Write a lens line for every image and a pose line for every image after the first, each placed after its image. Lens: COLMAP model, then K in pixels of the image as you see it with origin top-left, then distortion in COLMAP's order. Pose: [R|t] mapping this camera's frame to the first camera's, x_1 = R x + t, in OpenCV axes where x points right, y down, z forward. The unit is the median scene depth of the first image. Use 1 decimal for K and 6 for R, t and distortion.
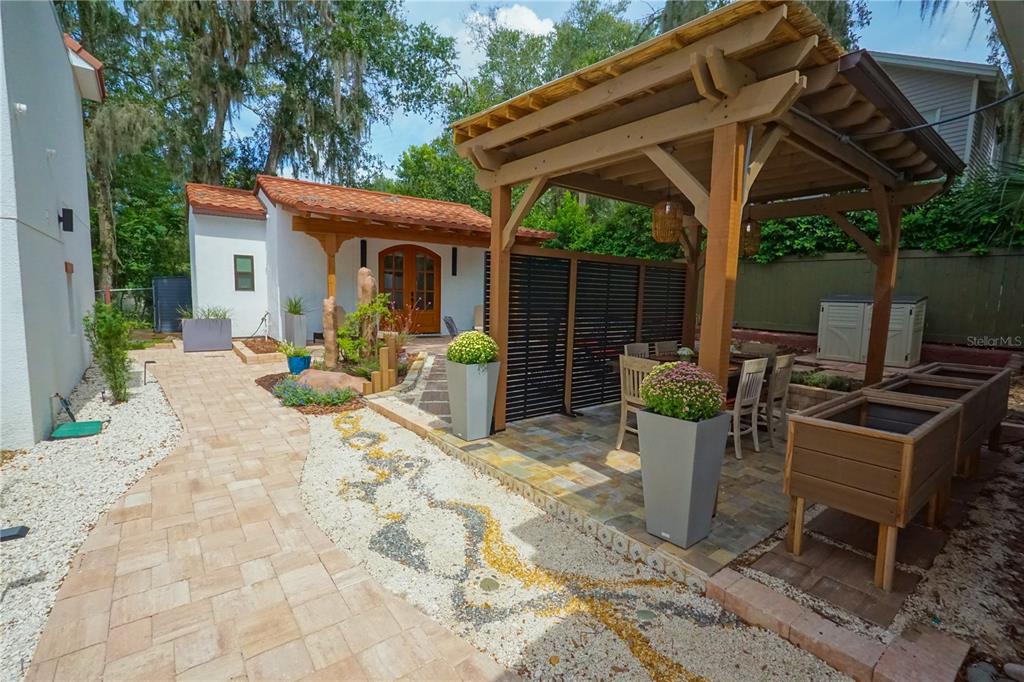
lens RADIAL K [[468.9, 0, 509.9], [0, 468.9, 343.2], [0, 0, 1]] dist [-0.024139, 0.011592]
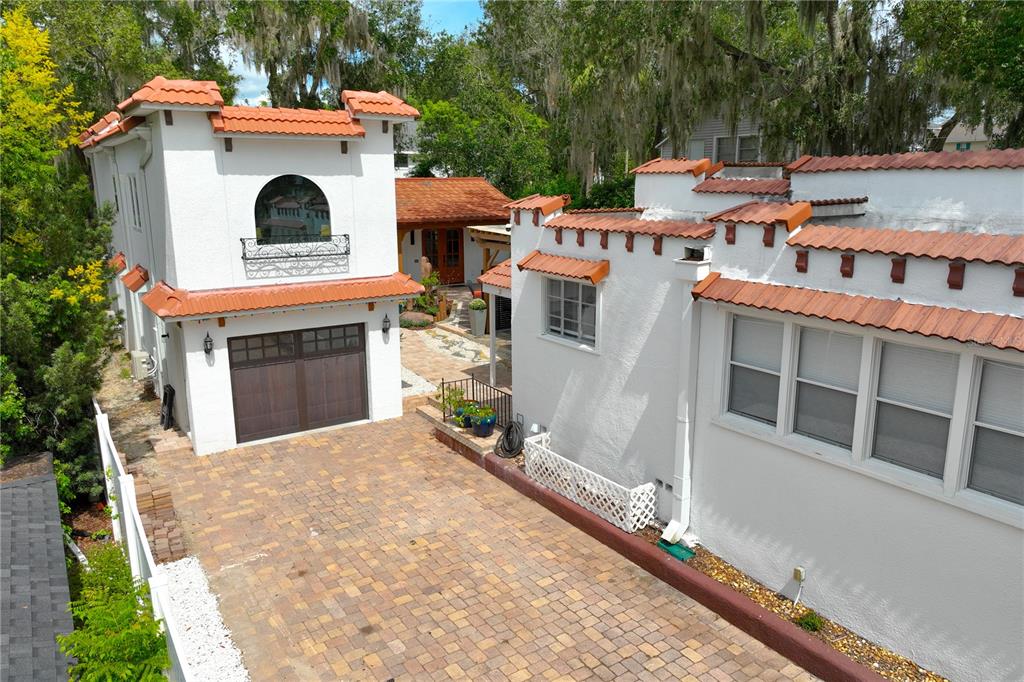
lens RADIAL K [[713.6, 0, 512.0], [0, 713.6, 341.0], [0, 0, 1]] dist [0.001203, 0.000427]
pose [[0.997048, -0.009473, -0.076199, 0.176775], [0.017738, 0.993934, 0.108541, -0.090200], [0.074709, -0.109572, 0.991167, -1.286921]]
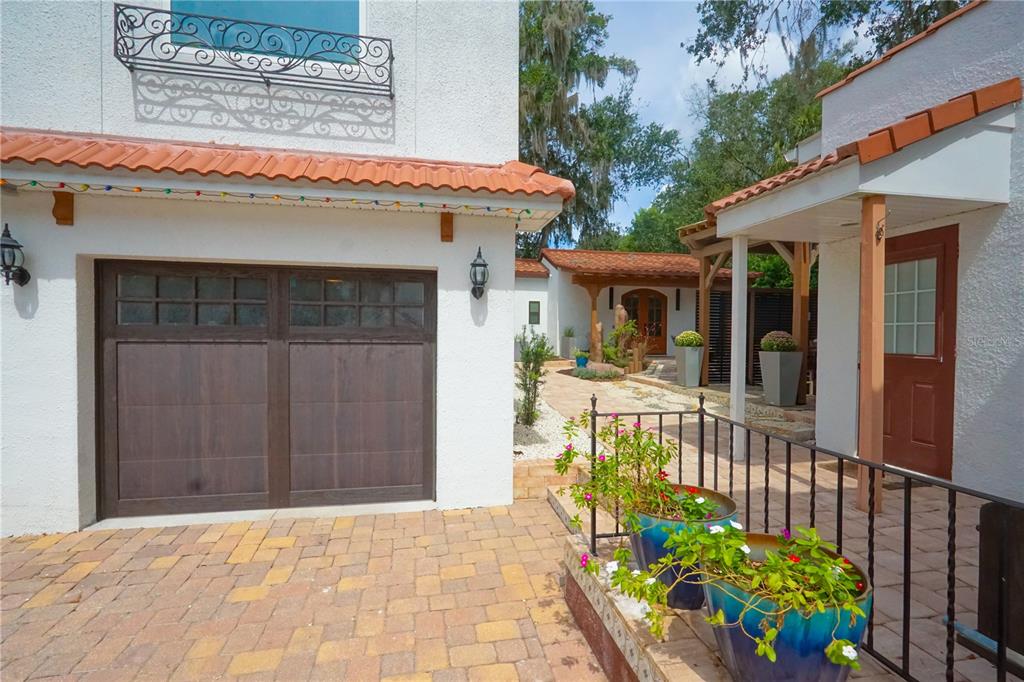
lens RADIAL K [[468.9, 0, 509.9], [0, 468.9, 343.2], [0, 0, 1]] dist [-0.024139, 0.011592]
pose [[0.896036, -0.006805, -0.443930, 0.043825], [-0.033952, 0.995904, -0.083797, 0.081379], [0.442682, 0.090157, 0.892135, -0.404442]]
